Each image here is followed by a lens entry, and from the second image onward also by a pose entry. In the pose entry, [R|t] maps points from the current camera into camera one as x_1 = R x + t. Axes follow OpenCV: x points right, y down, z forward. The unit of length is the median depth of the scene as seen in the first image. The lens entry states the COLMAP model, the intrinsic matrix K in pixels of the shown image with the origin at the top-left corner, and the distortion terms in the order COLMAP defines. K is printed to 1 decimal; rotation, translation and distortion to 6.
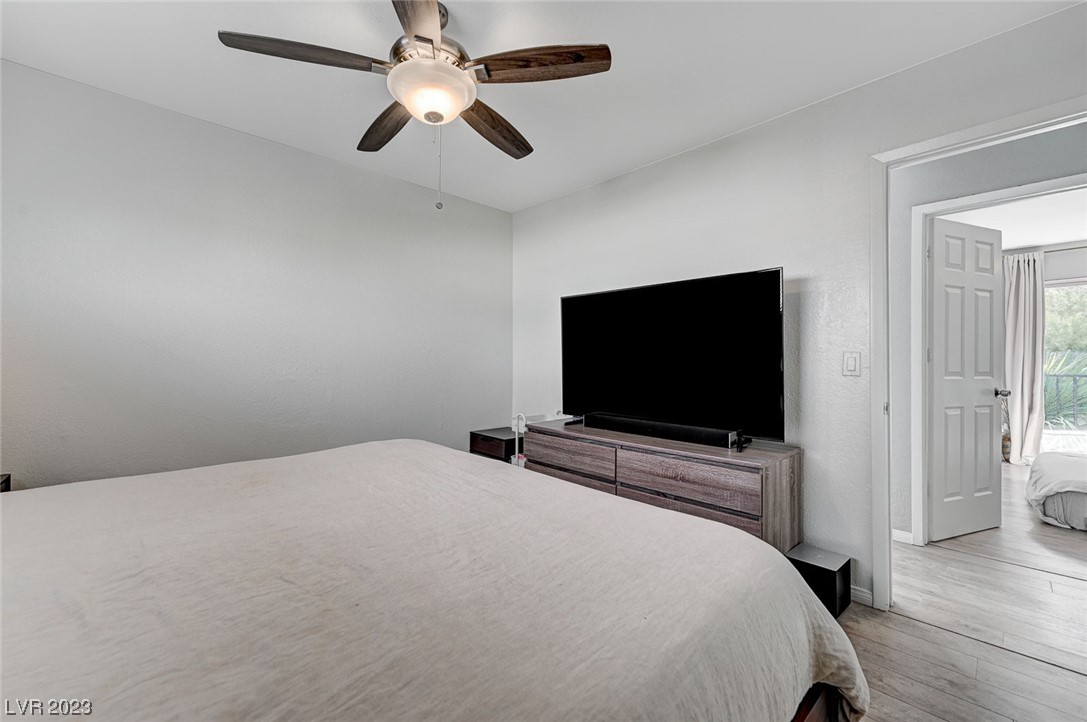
lens RADIAL K [[438.8, 0, 543.5], [0, 438.8, 361.0], [0, 0, 1]] dist [0.001480, 0.000307]
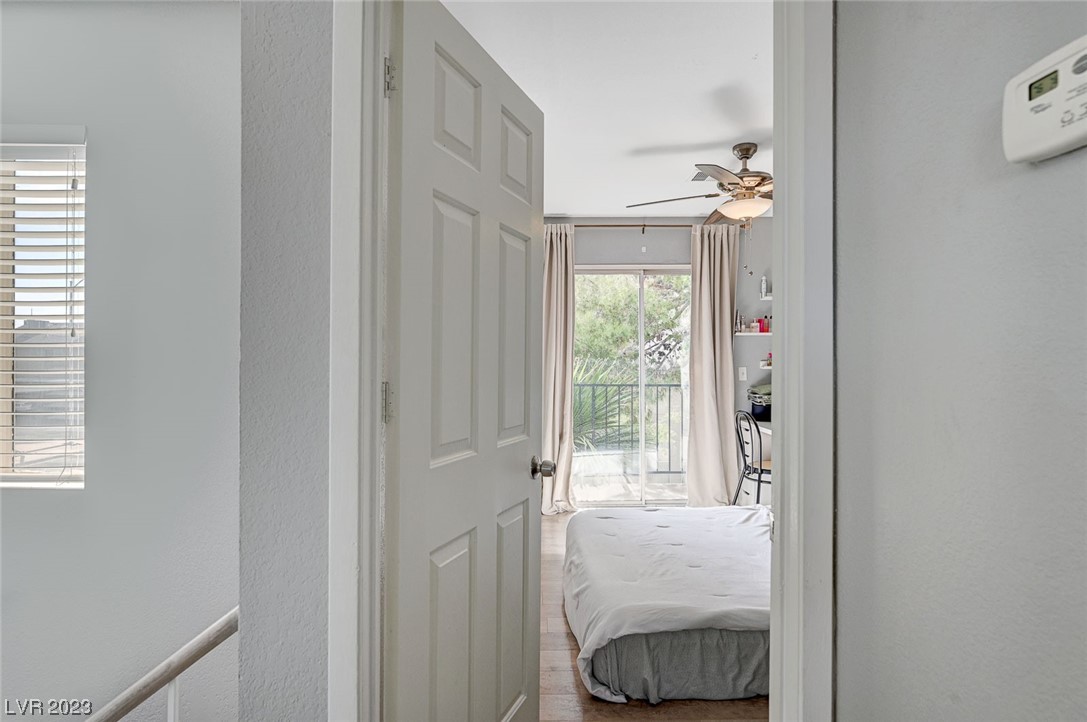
lens RADIAL K [[579.8, 0, 549.8], [0, 579.8, 355.1], [0, 0, 1]] dist [0.001095, 0.000176]
pose [[0.667315, 0.003343, 0.744769, 0.567423], [-0.006377, 0.999979, 0.001225, -0.042452], [-0.744749, -0.005567, 0.667322, 0.561427]]
